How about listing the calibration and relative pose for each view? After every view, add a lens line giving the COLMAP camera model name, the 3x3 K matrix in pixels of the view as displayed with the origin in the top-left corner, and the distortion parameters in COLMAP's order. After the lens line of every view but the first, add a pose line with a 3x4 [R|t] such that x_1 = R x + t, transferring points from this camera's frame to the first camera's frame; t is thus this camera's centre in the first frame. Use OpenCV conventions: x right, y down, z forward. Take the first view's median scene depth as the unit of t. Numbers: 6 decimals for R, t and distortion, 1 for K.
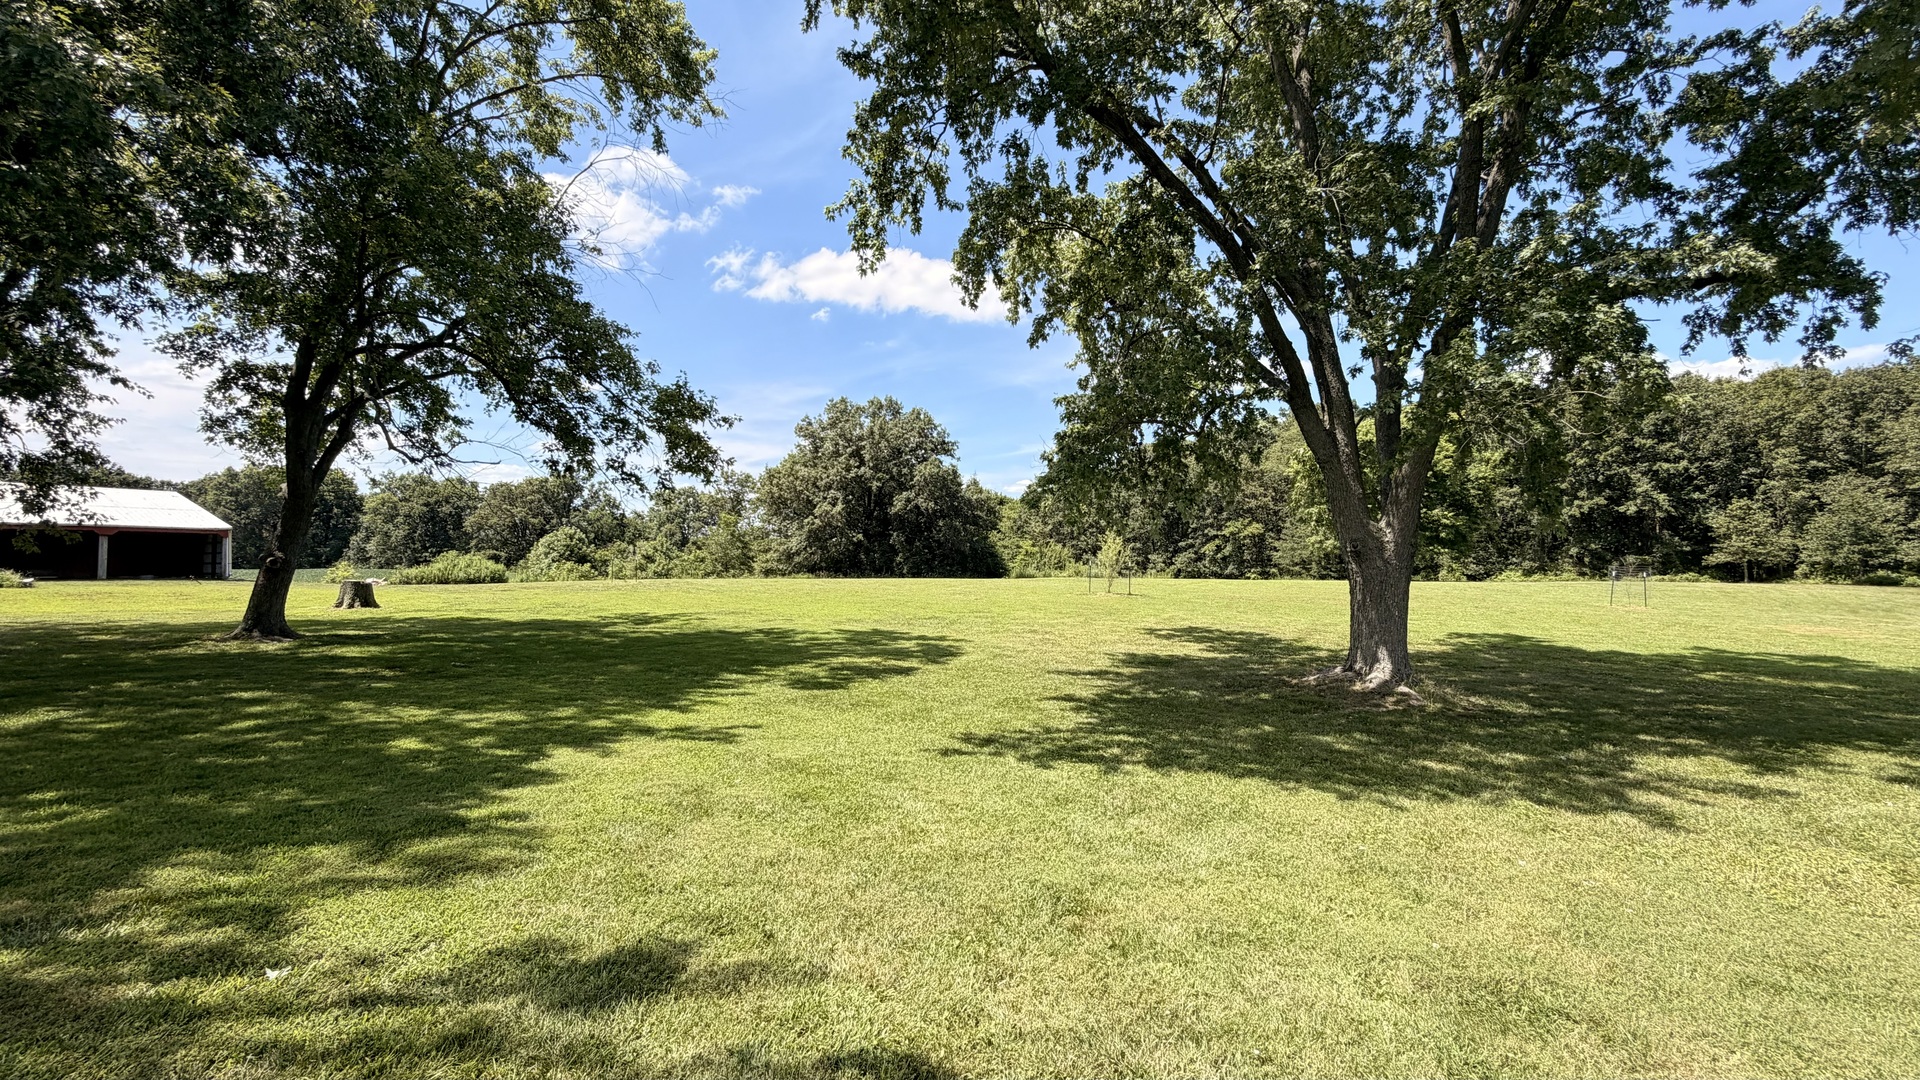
lens RADIAL K [[764.2, 0, 950.3], [0, 764.2, 538.7], [0, 0, 1]] dist [-0.001748, 0.000227]
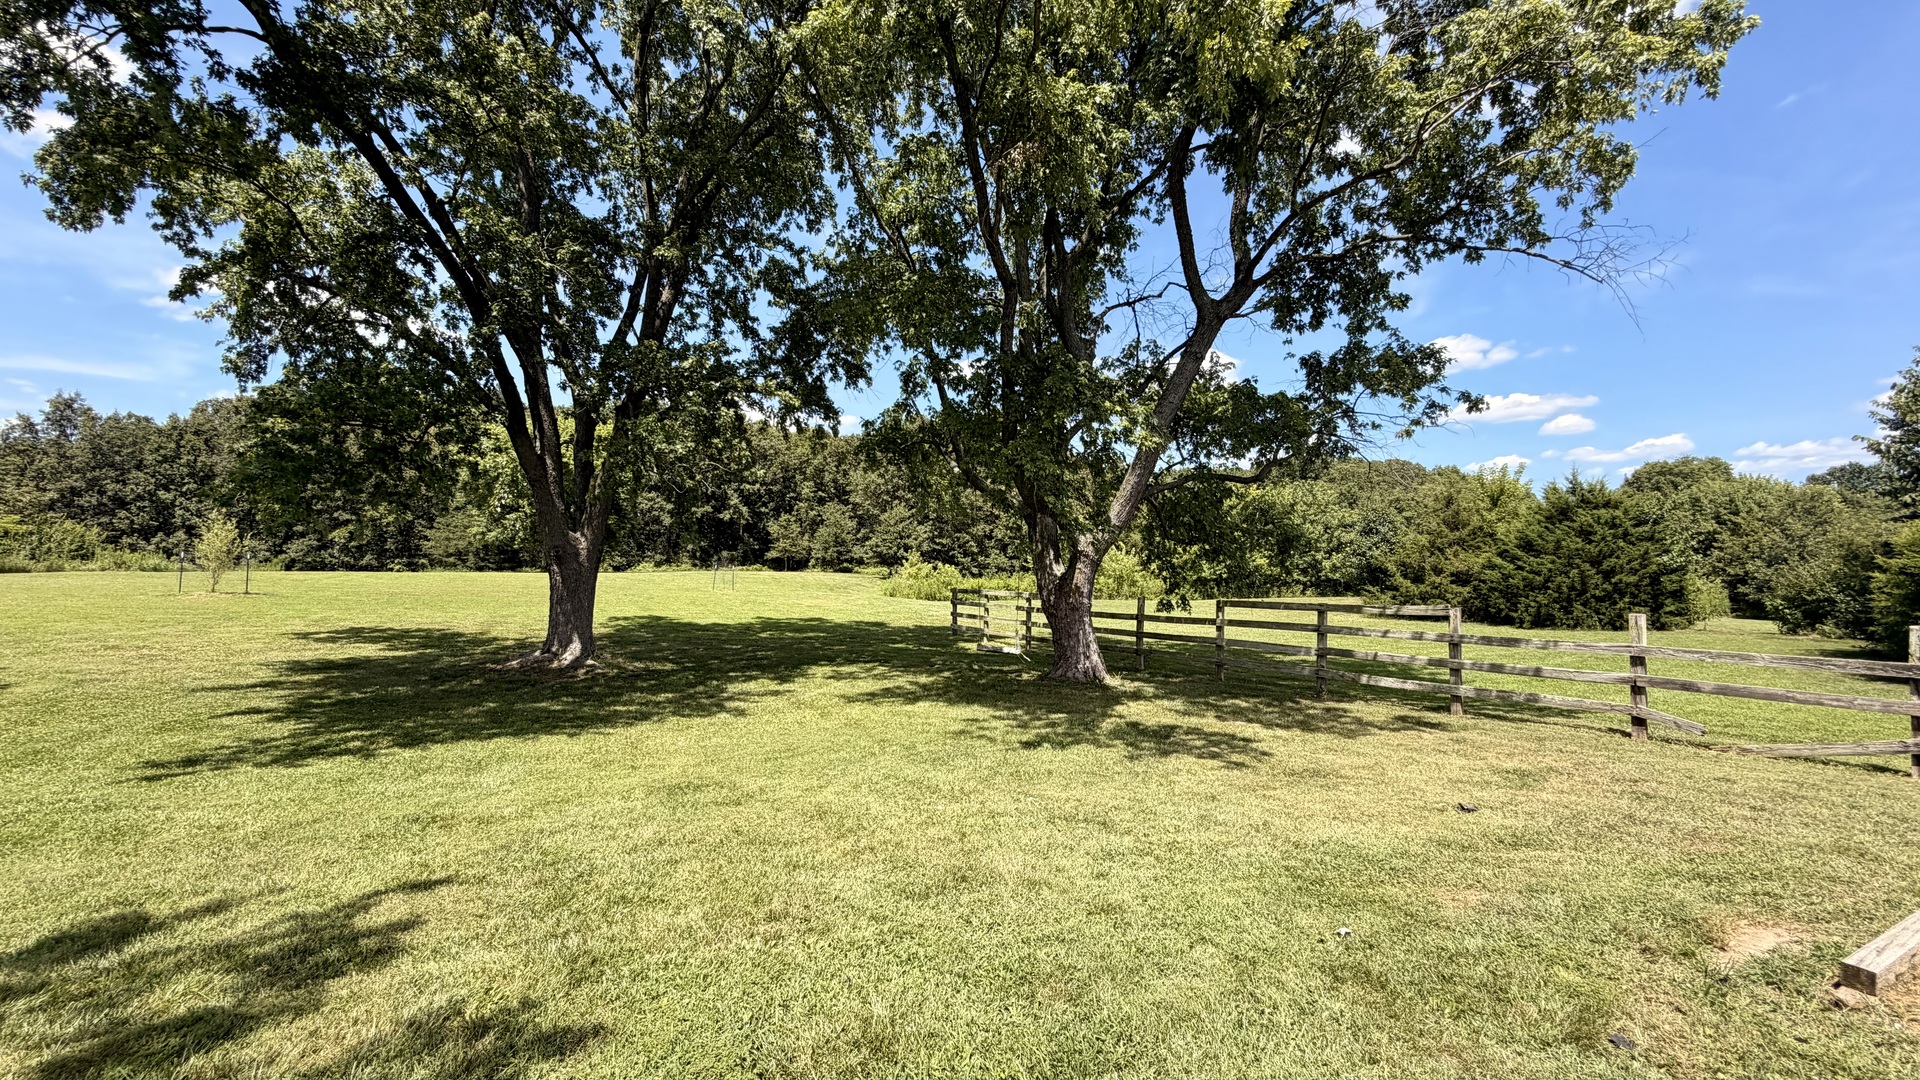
lens RADIAL K [[764.9, 0, 951.1], [0, 764.9, 536.9], [0, 0, 1]] dist [-0.000730, -0.000414]
pose [[0.525797, 0.030032, 0.850080, -0.173617], [-0.040215, 0.999137, -0.010423, -0.024402], [-0.849659, -0.028706, 0.526551, -0.179118]]
